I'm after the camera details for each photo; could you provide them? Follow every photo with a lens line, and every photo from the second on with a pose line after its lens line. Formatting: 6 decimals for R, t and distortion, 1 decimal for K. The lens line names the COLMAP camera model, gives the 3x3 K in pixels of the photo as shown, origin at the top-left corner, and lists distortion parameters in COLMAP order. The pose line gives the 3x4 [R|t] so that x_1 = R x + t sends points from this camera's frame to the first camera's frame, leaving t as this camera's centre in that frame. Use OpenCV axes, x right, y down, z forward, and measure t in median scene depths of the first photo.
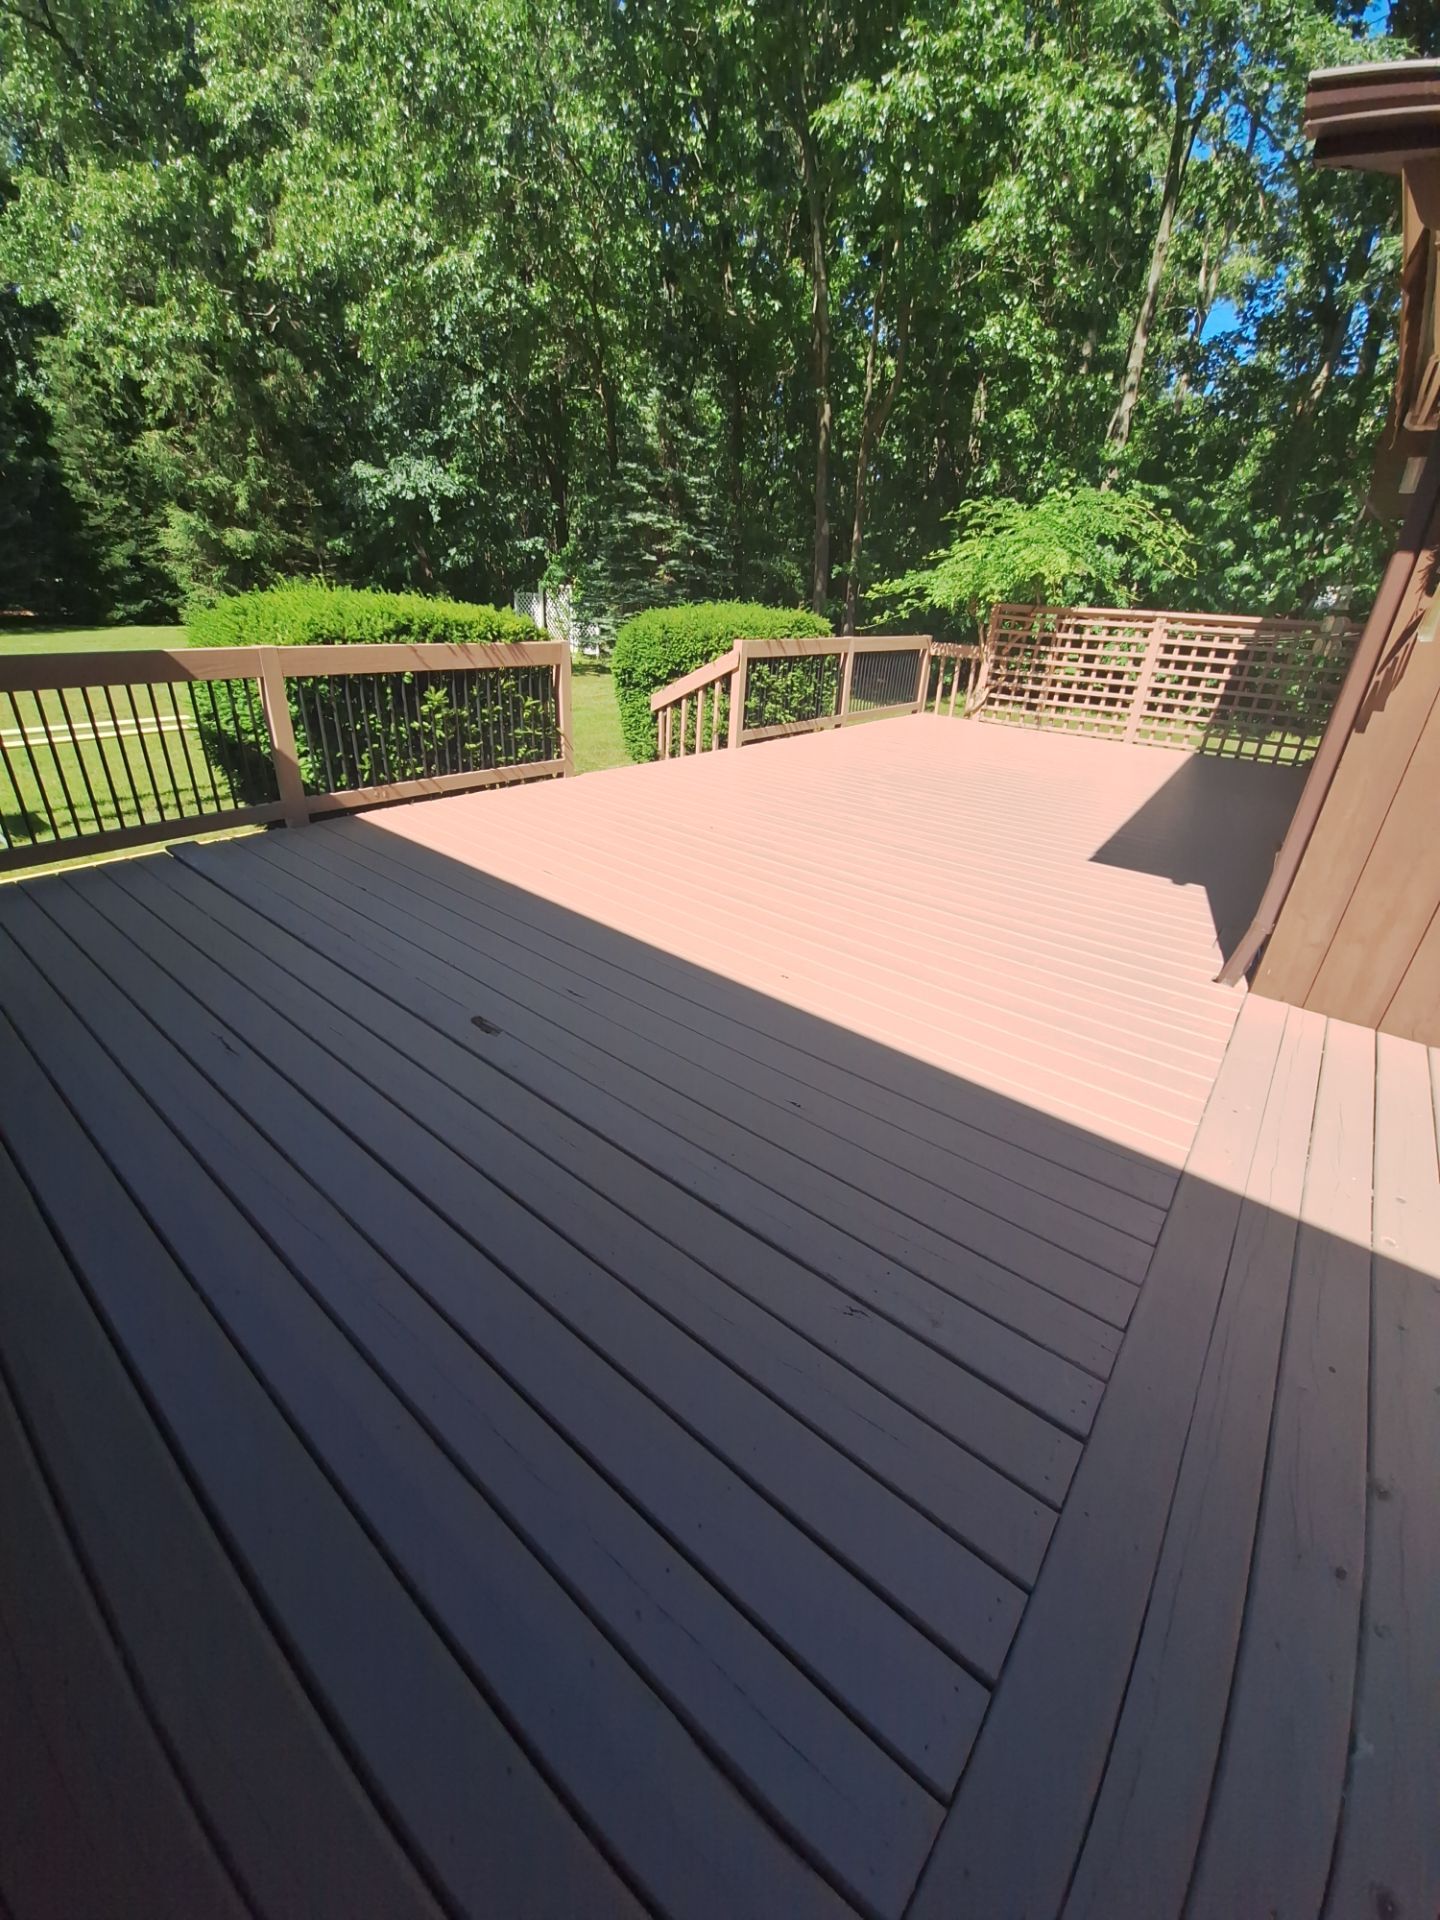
lens RADIAL K [[756.7, 0, 710.4], [0, 756.7, 951.6], [0, 0, 1]] dist [-0.000981, -0.008971]
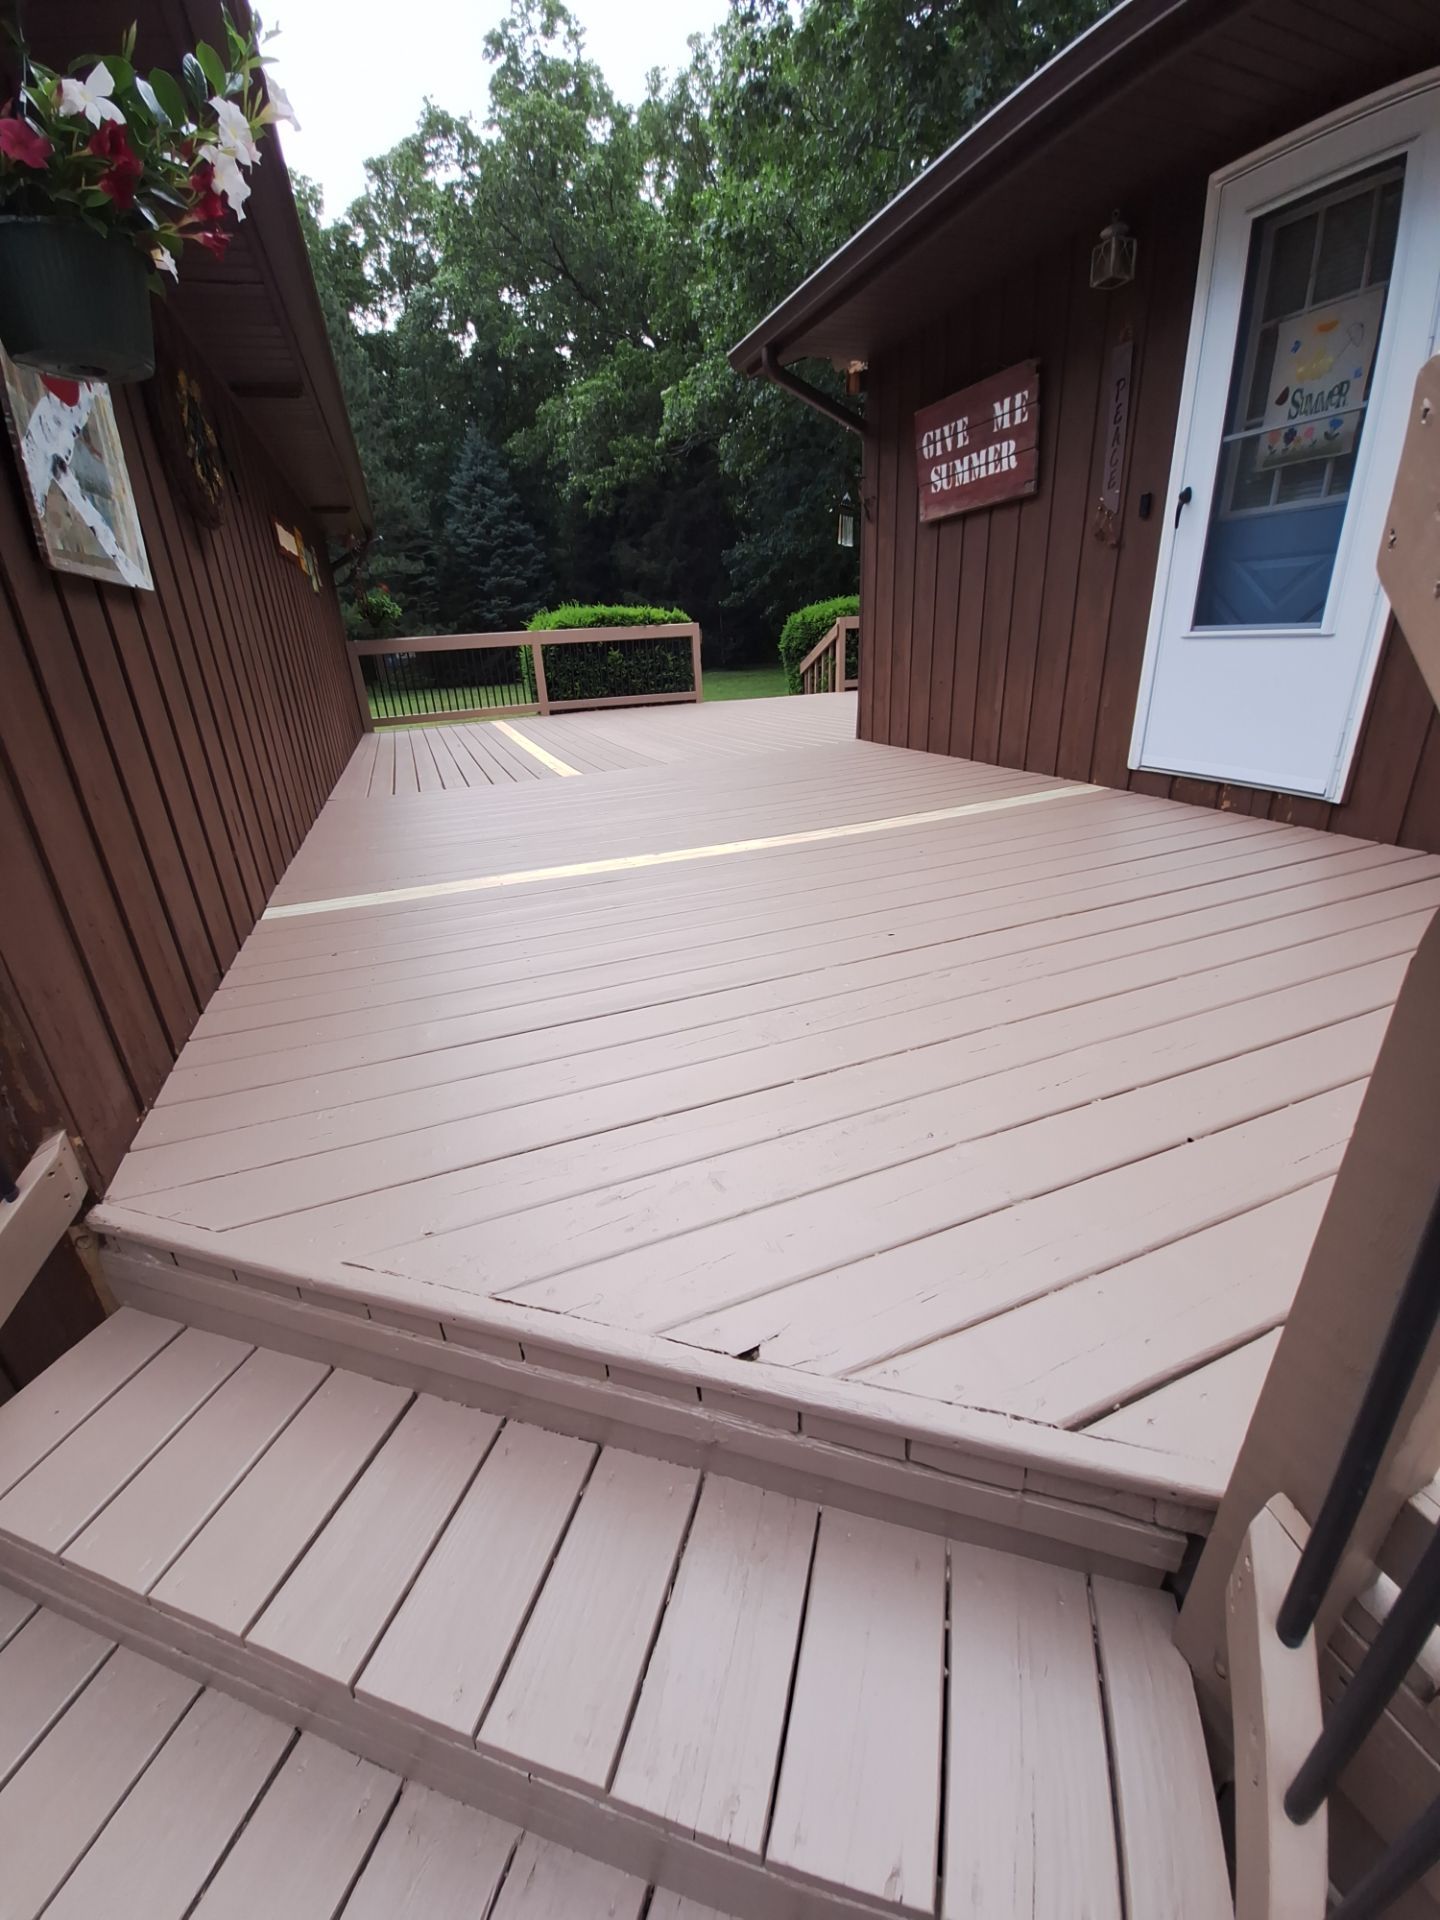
lens RADIAL K [[756.7, 0, 714.4], [0, 756.7, 949.4], [0, 0, 1]] dist [-0.000981, -0.008971]
pose [[0.872138, 0.094989, -0.479951, 0.574241], [-0.120178, 0.992510, -0.021950, 0.285781], [0.474271, 0.076823, 0.877021, -0.355974]]
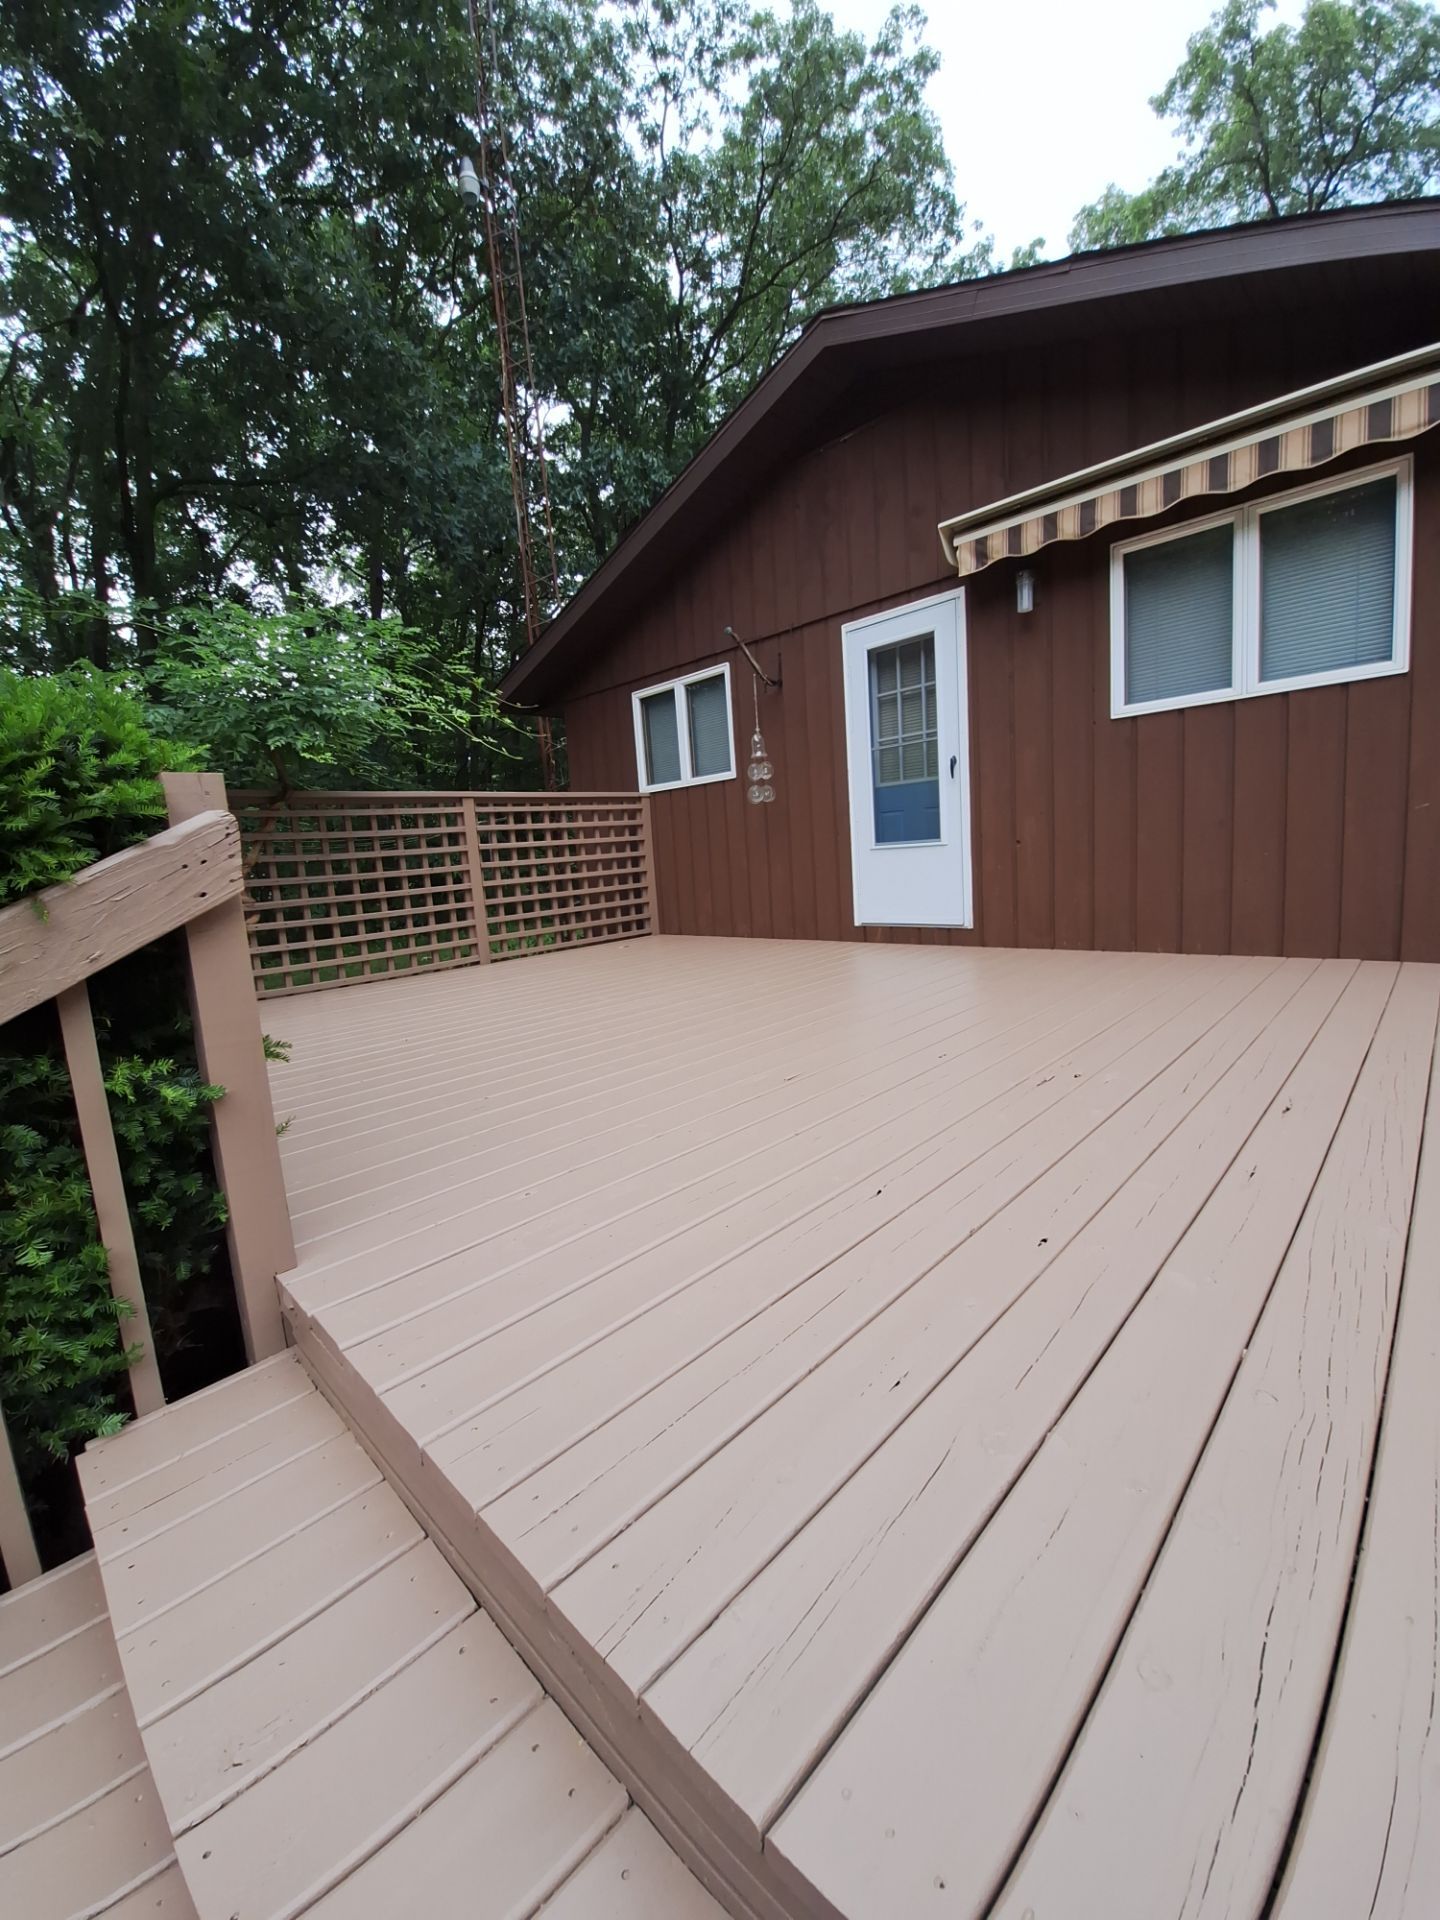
lens RADIAL K [[756.7, 0, 716.3], [0, 756.7, 954.0], [0, 0, 1]] dist [-0.000981, -0.008971]
pose [[0.086871, -0.183955, 0.979088, -0.143123], [0.496427, 0.860083, 0.117550, -0.324239], [-0.863721, 0.475834, 0.166036, 0.860996]]
